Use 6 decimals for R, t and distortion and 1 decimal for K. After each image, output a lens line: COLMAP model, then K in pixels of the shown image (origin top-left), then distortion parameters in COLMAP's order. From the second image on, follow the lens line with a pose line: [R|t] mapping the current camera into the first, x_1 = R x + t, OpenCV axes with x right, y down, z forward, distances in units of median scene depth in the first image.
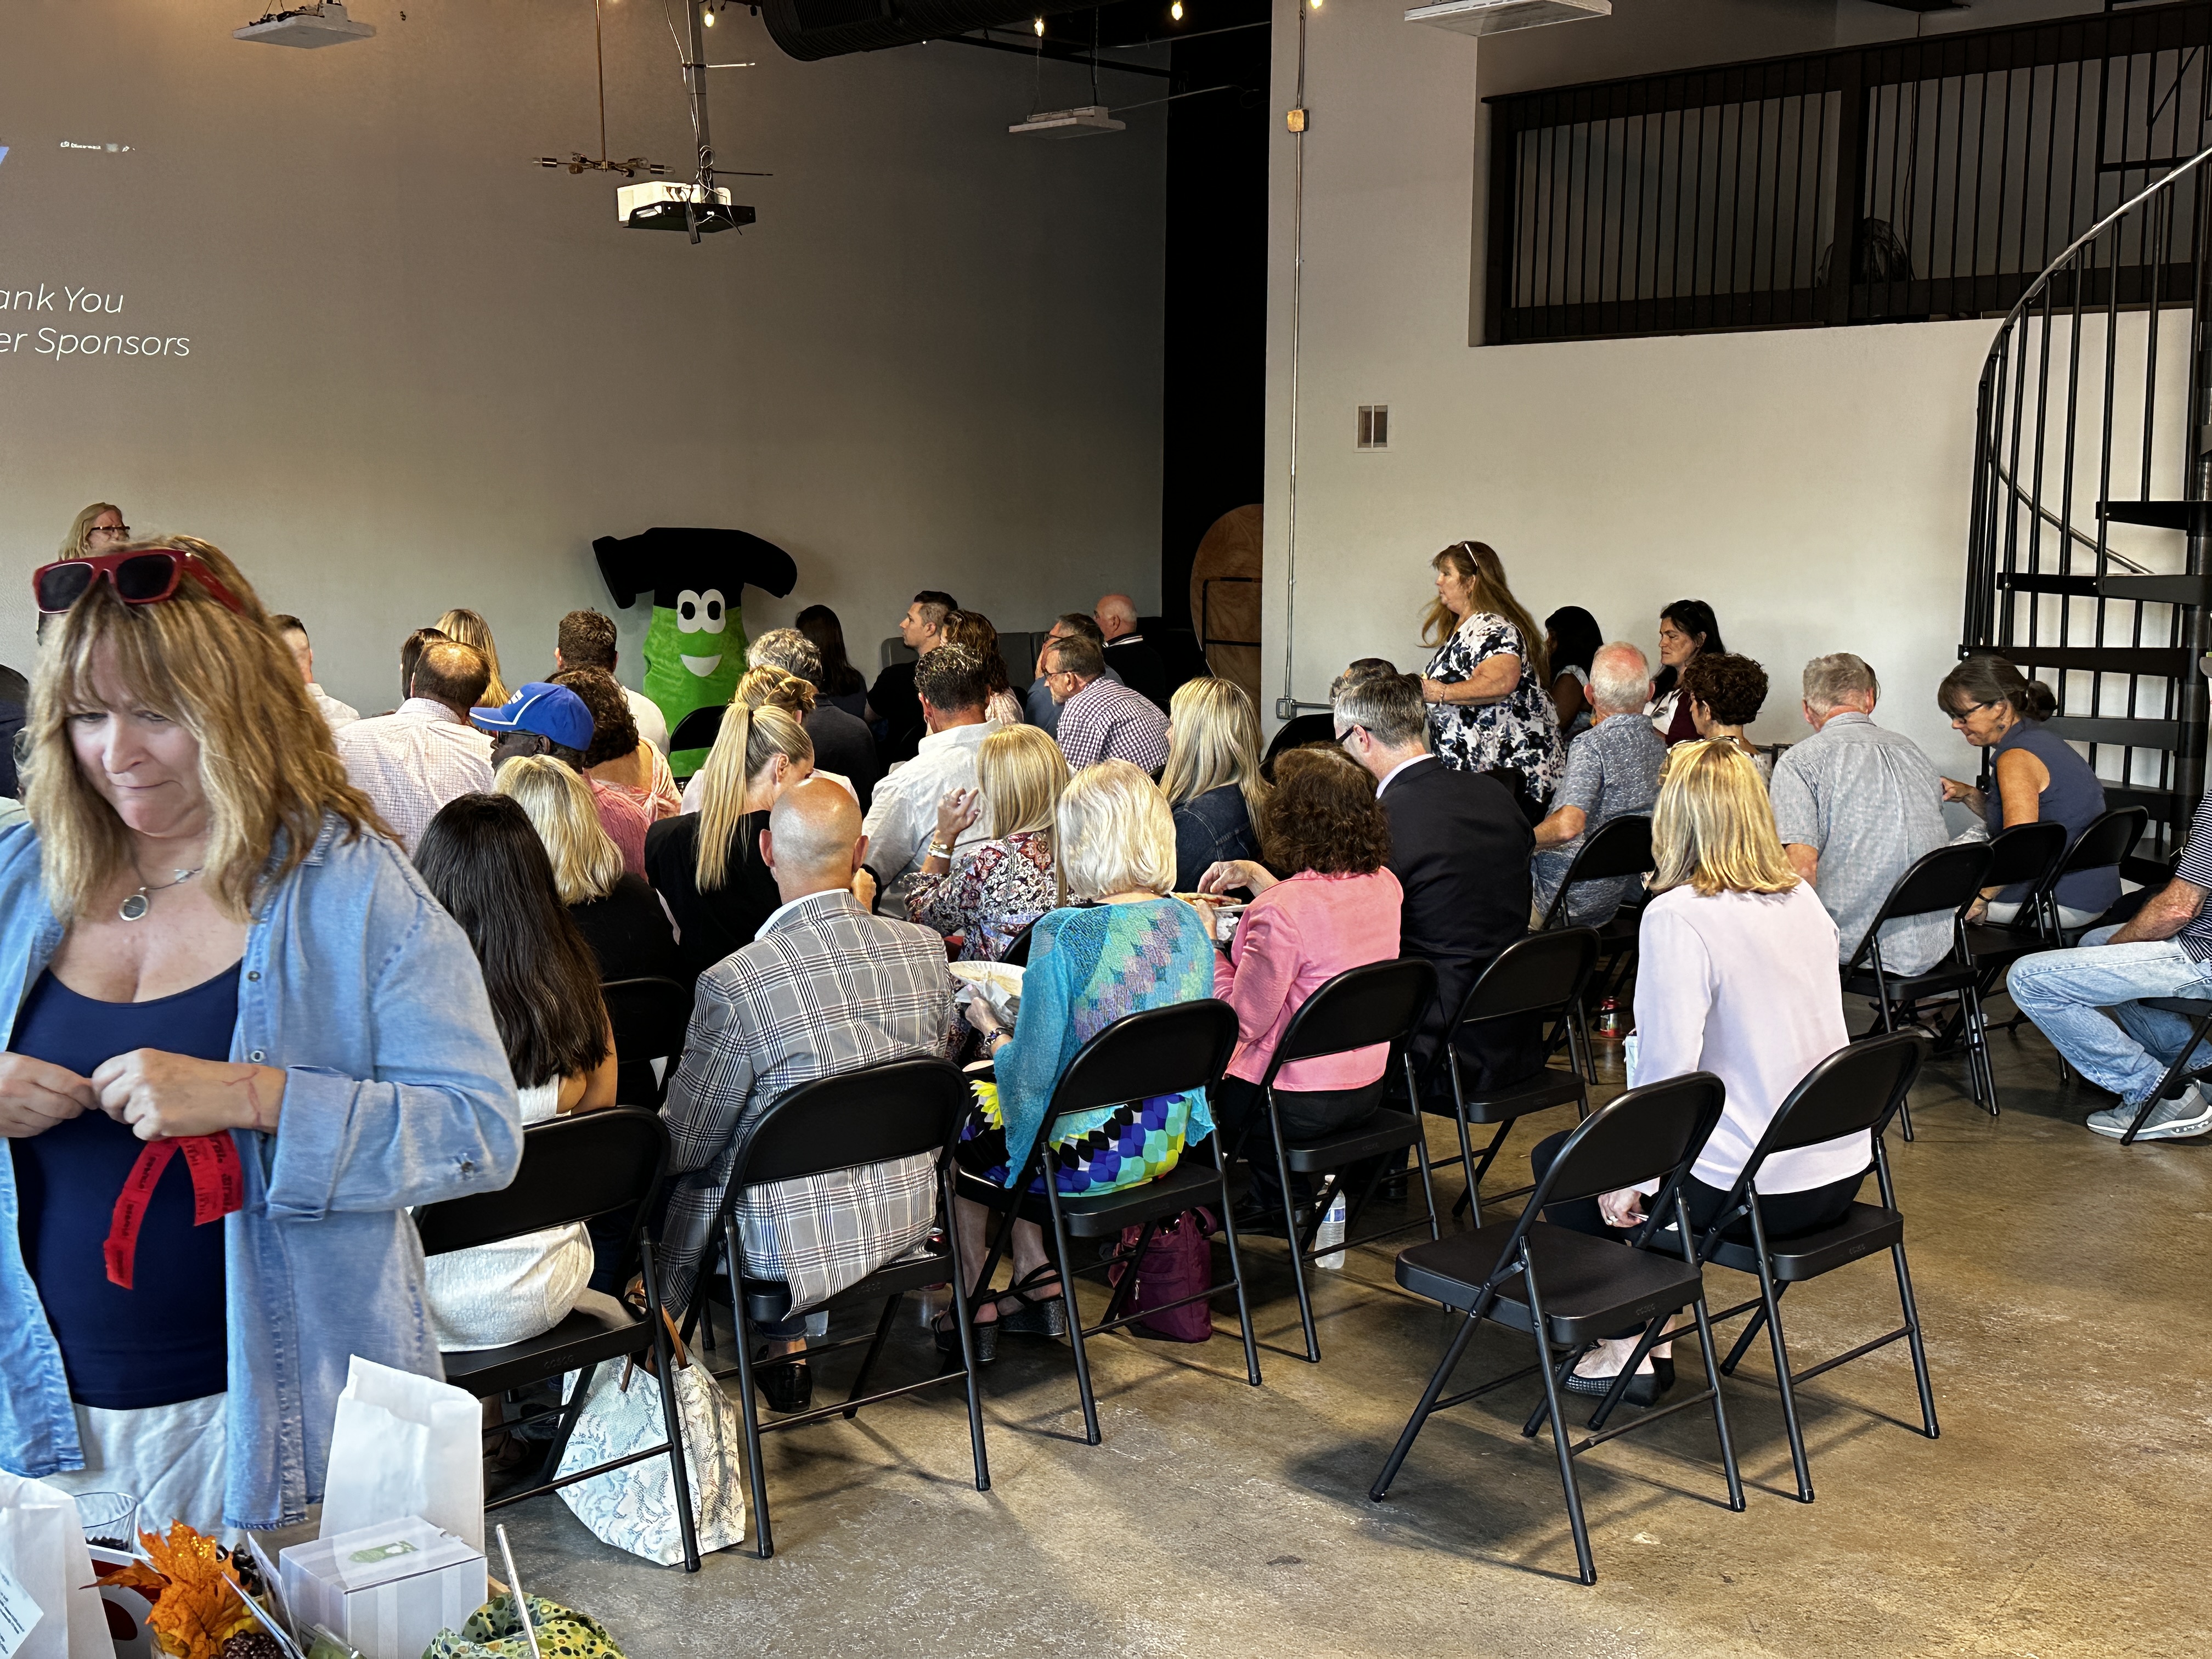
lens RADIAL K [[2534.7, 0, 1106.0], [0, 2534.7, 829.5], [0, 0, 1]] dist [-0.018492, 0.505960]
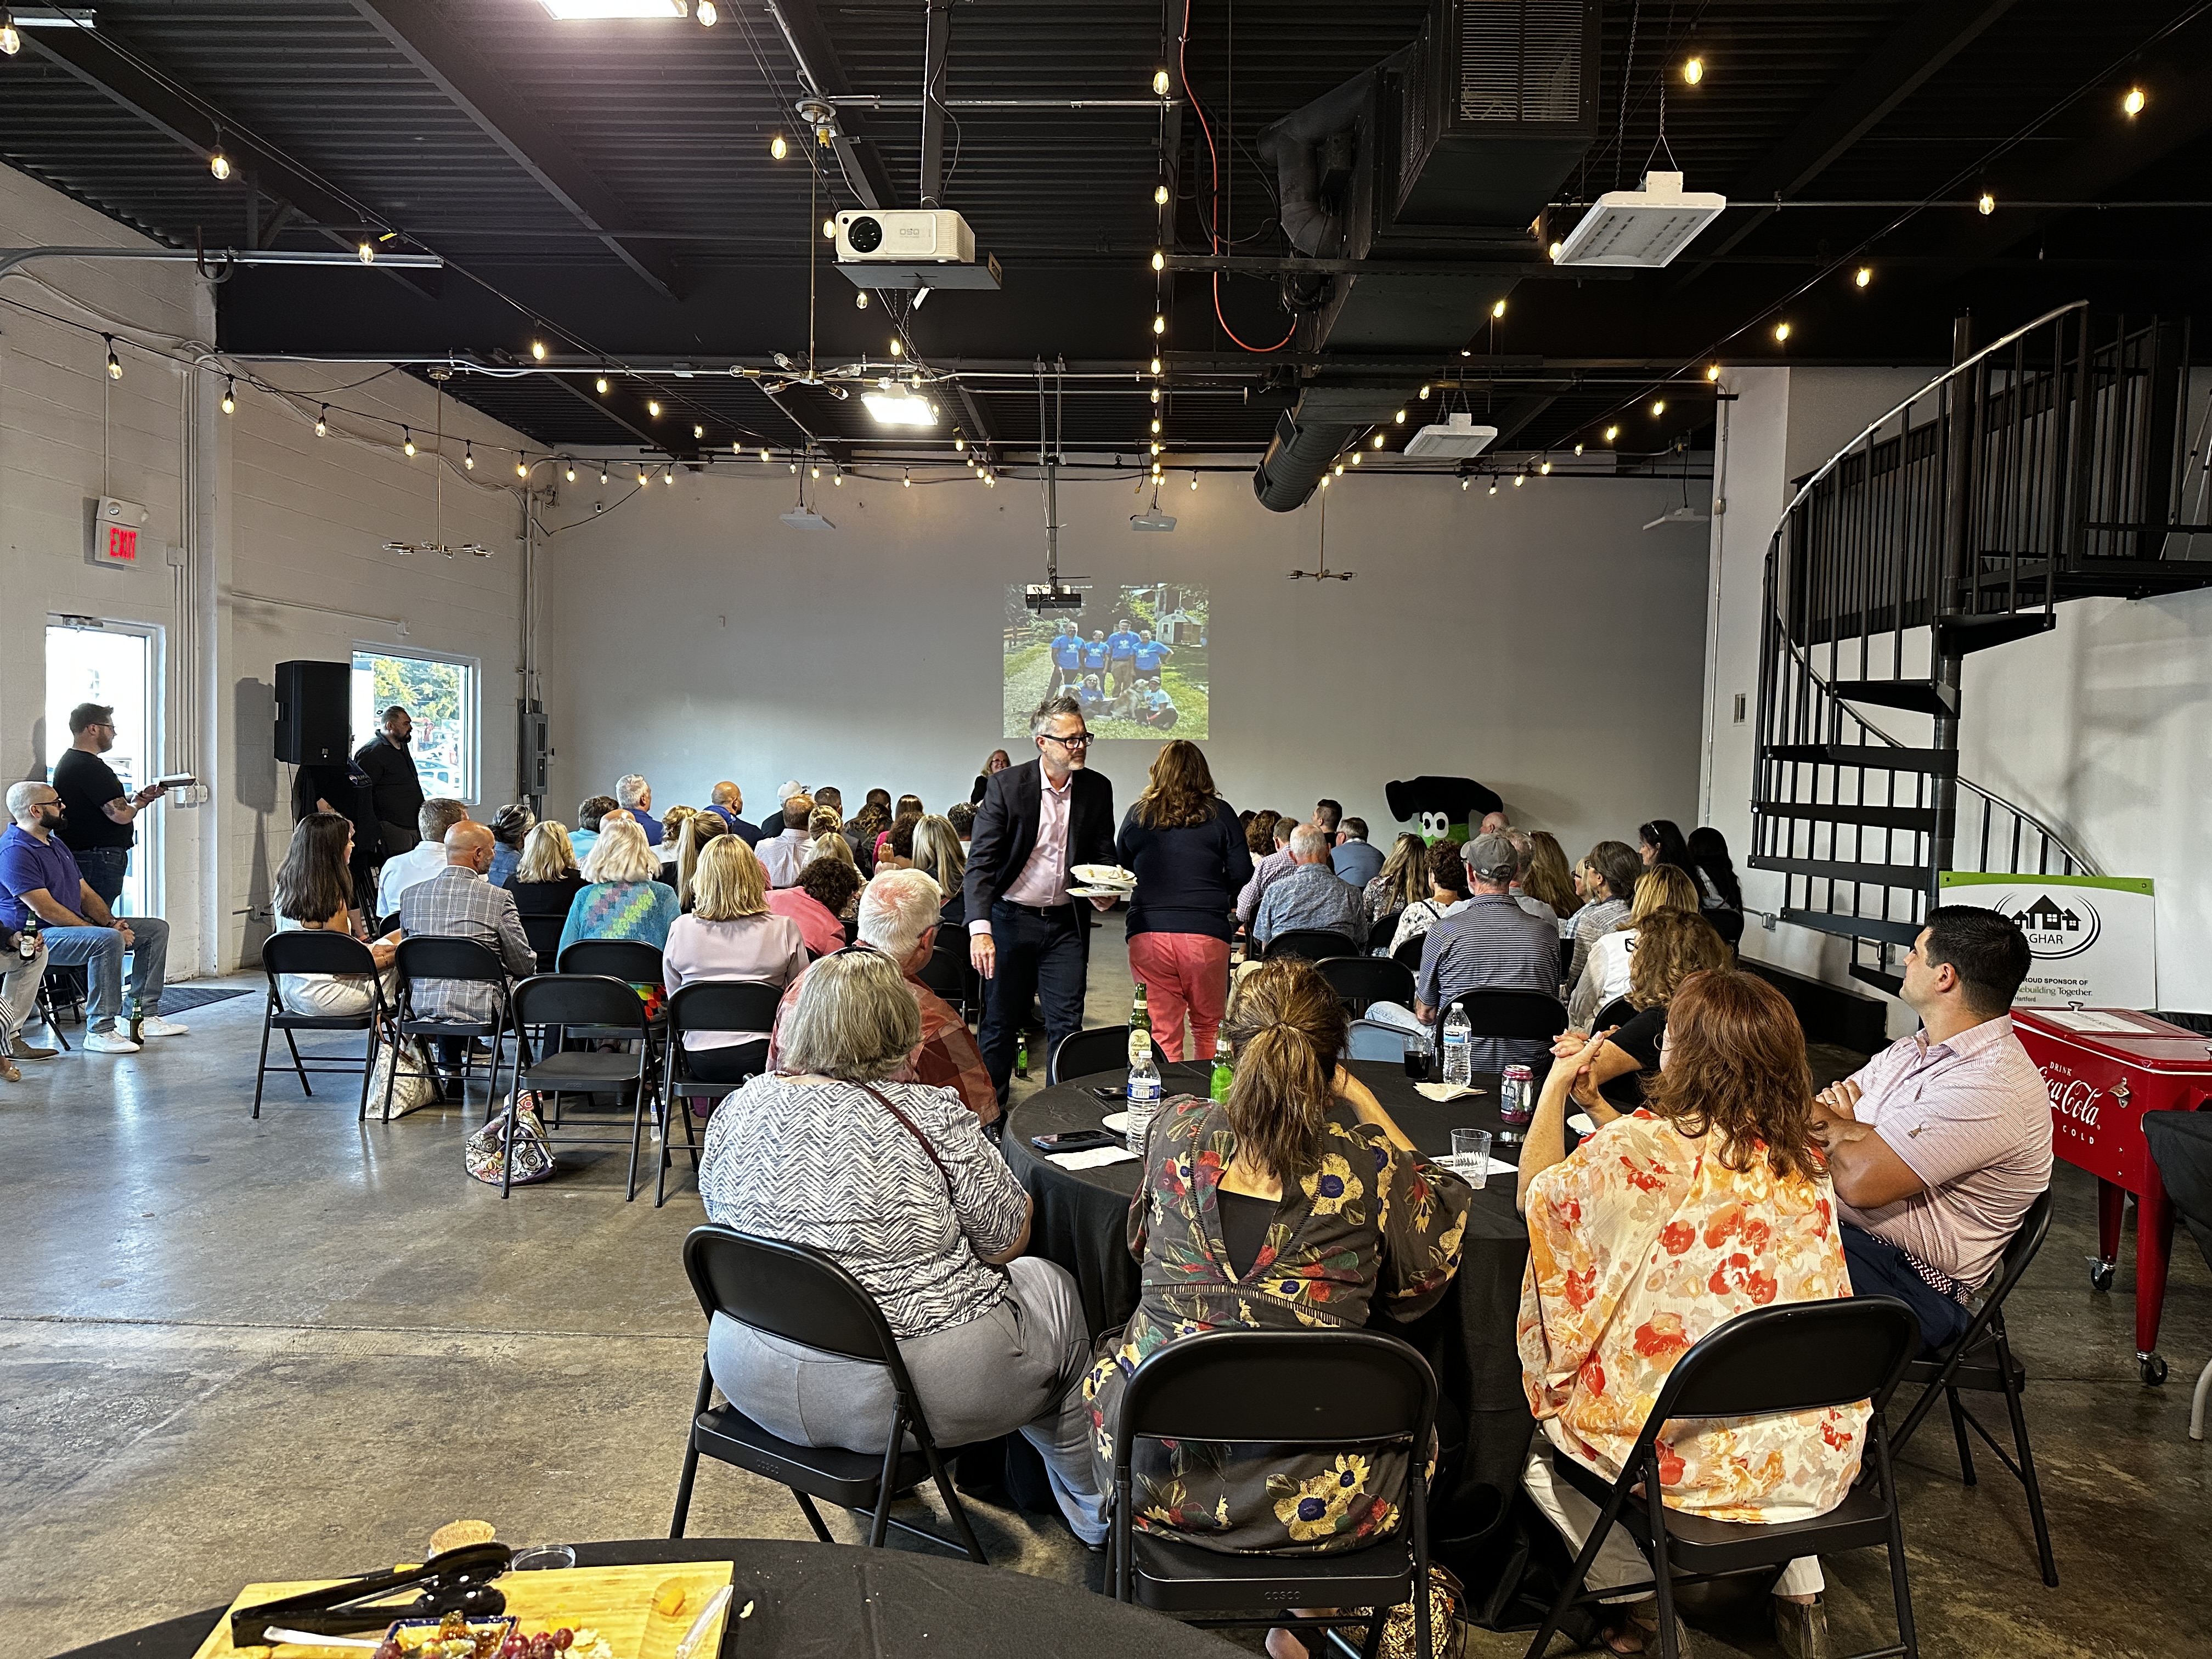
lens RADIAL K [[1572.6, 0, 1106.0], [0, 1572.6, 829.5], [0, 0, 1]] dist [0.008783, -0.013096]
pose [[0.688181, 0.041074, -0.724376, 0.532040], [-0.115826, 0.991811, -0.053801, -0.001202], [0.716234, 0.120927, 0.687303, 0.141855]]
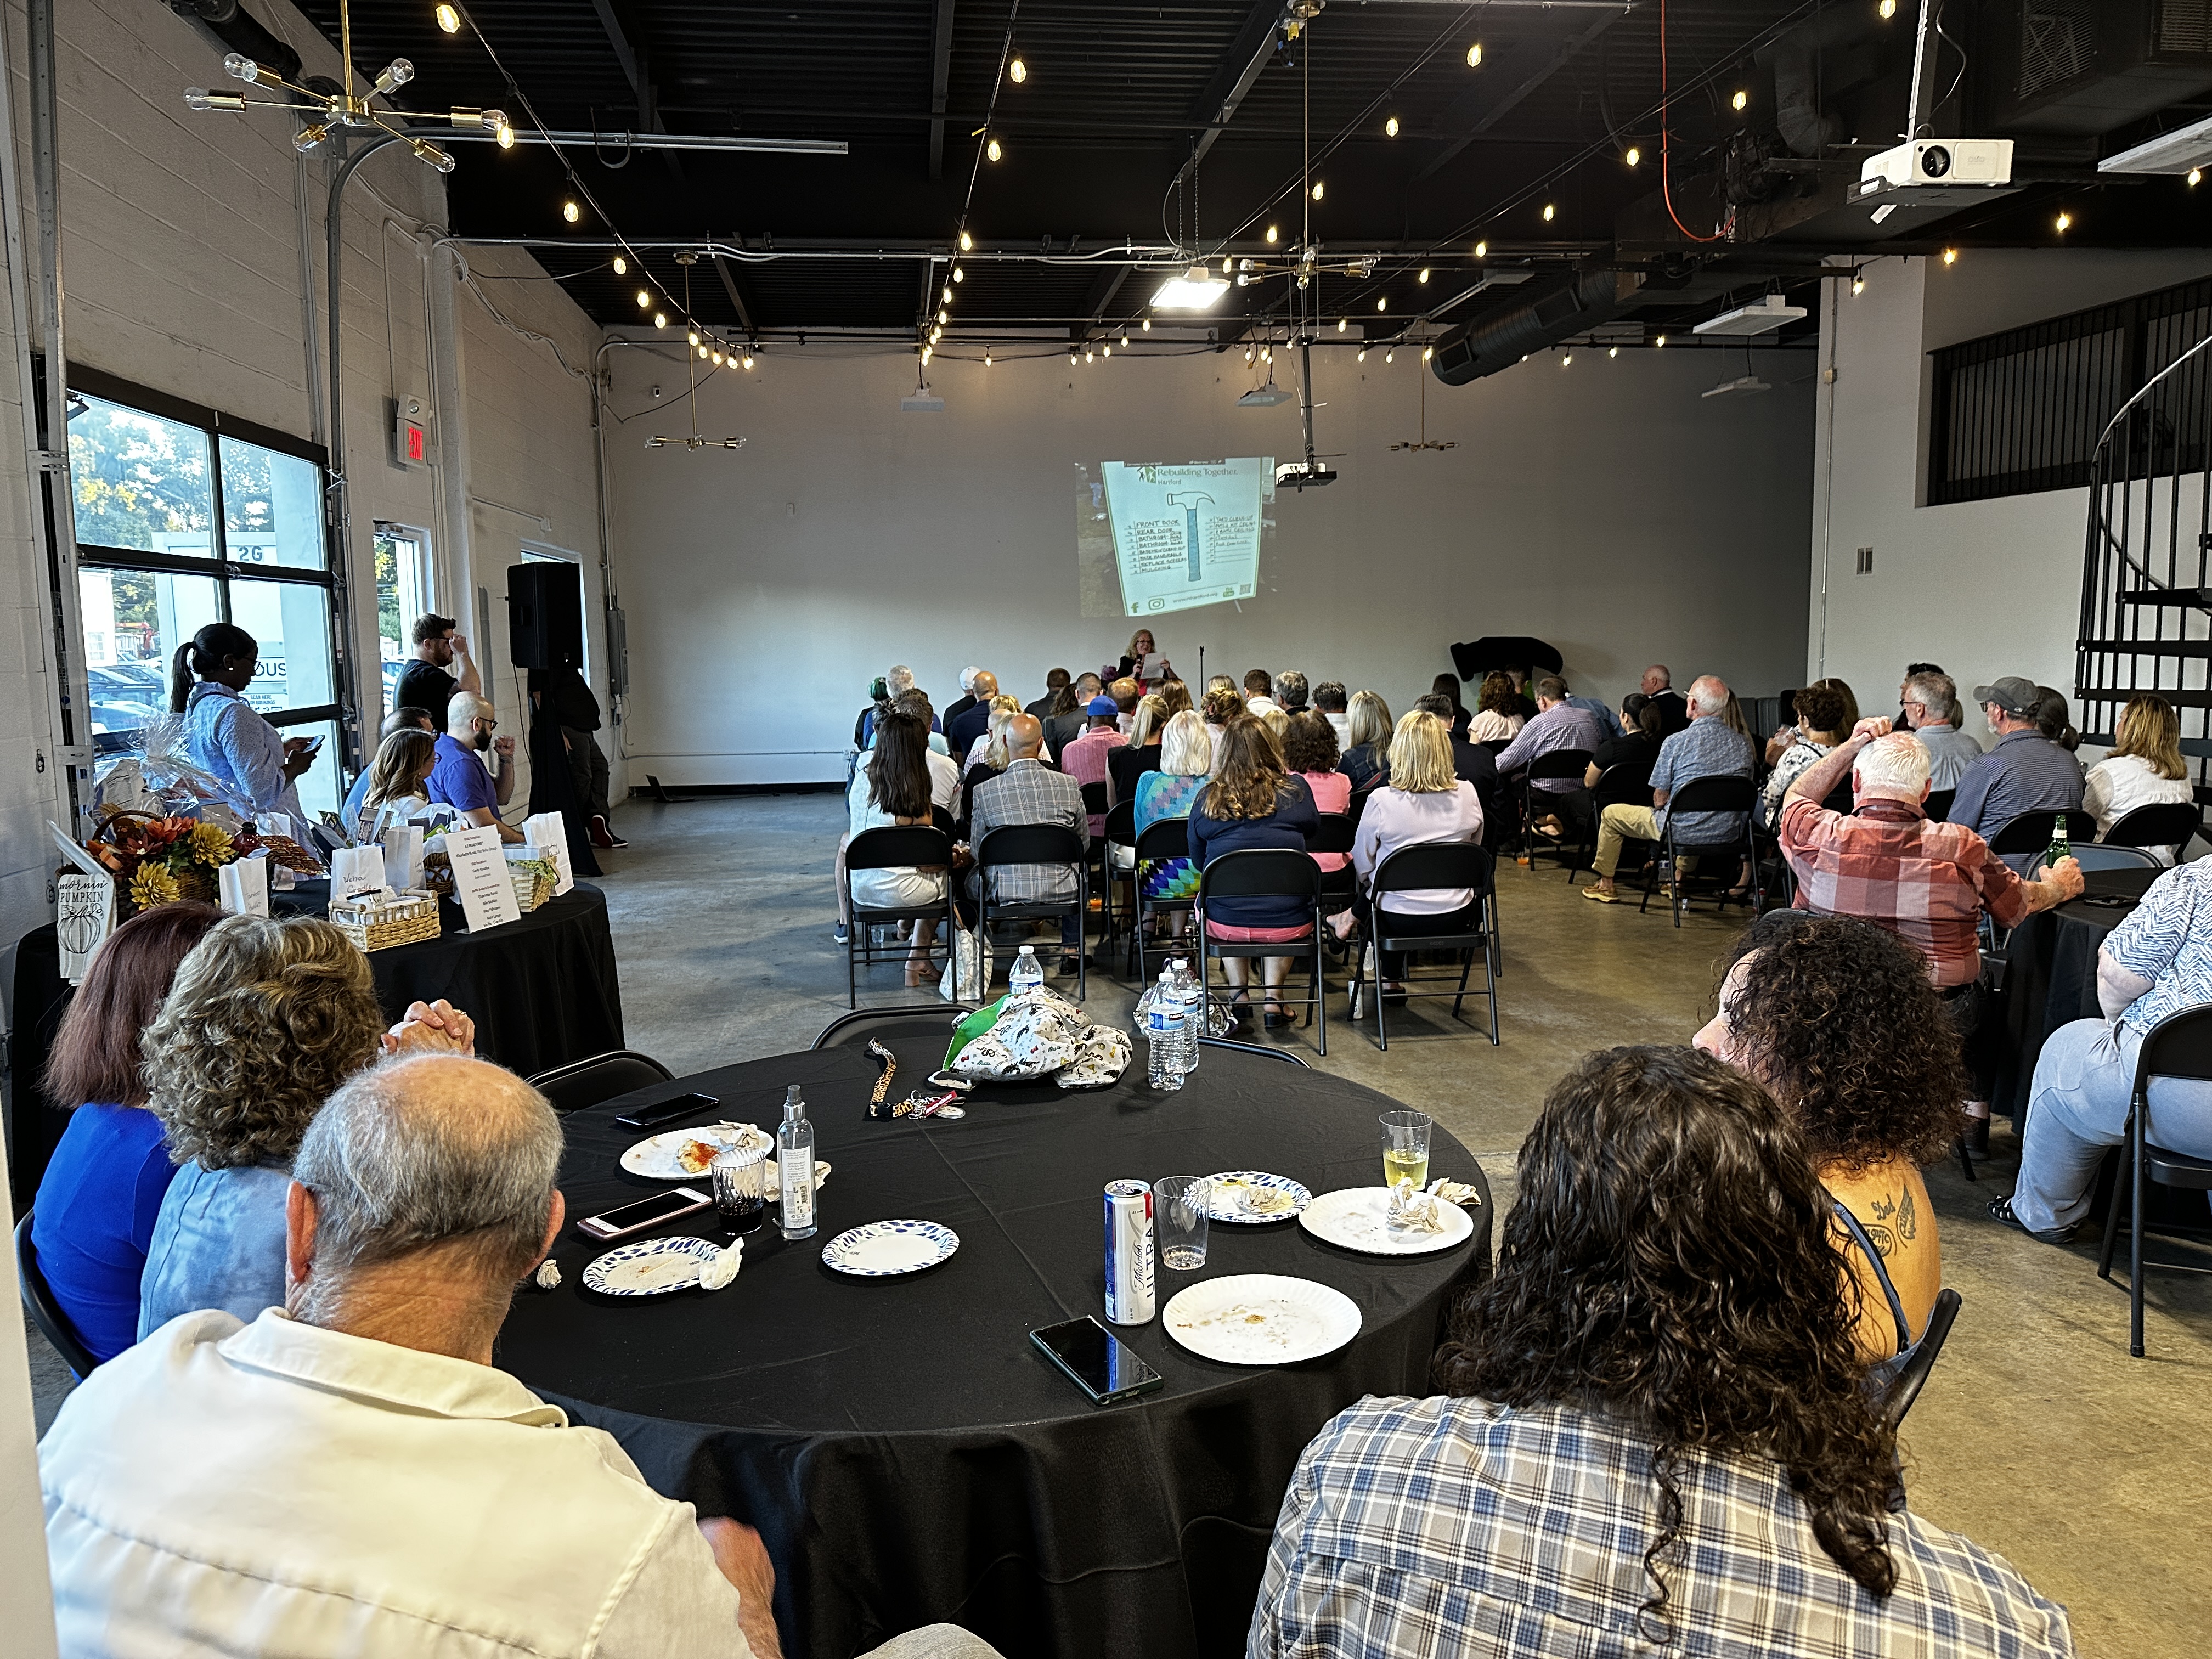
lens RADIAL K [[1558.7, 0, 1106.0], [0, 1558.7, 829.5], [0, 0, 1]] dist [0.000442, -0.008205]
pose [[0.798175, 0.053852, -0.600014, 0.338155], [-0.056771, 0.998288, 0.014077, 0.025512], [0.599745, 0.022828, 0.799866, -0.077800]]
